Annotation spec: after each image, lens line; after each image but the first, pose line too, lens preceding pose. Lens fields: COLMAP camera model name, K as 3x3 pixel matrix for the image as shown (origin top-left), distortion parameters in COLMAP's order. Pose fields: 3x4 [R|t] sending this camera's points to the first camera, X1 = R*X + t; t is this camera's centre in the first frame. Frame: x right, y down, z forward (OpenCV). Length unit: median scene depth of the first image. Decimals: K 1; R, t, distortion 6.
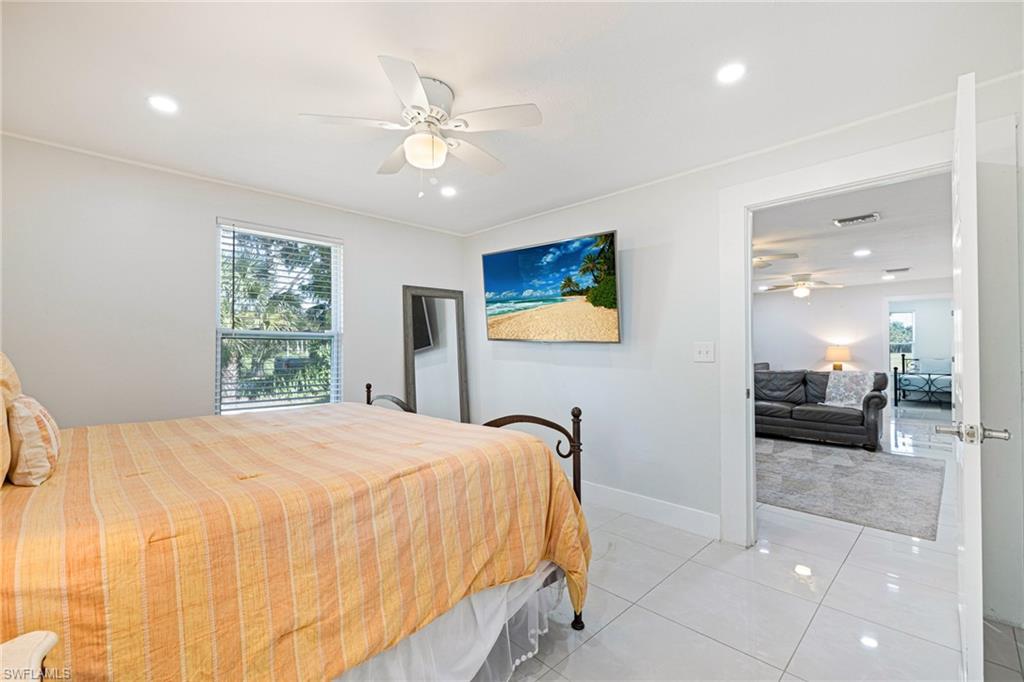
lens RADIAL K [[430.4, 0, 512.0], [0, 430.4, 341.0], [0, 0, 1]] dist [0.000422, 0.000218]
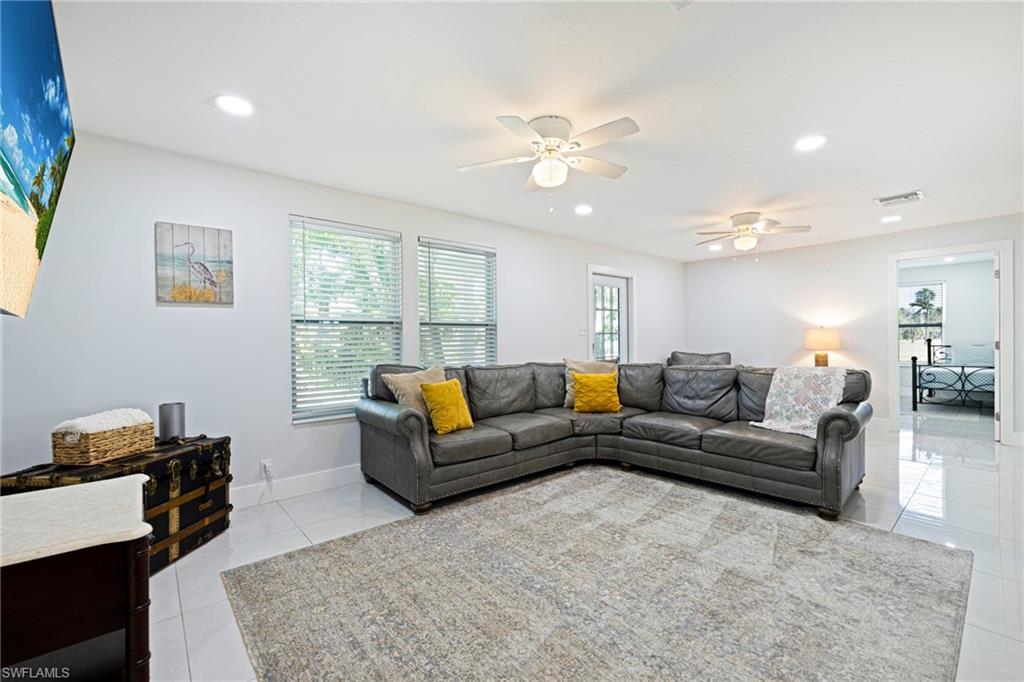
lens RADIAL K [[436.4, 0, 512.0], [0, 436.4, 341.0], [0, 0, 1]] dist [0.003065, 0.000019]
pose [[0.998975, -0.007866, -0.044585, 0.381212], [0.009035, 0.999619, 0.026080, 0.013702], [0.044363, -0.026457, 0.998665, 0.363245]]
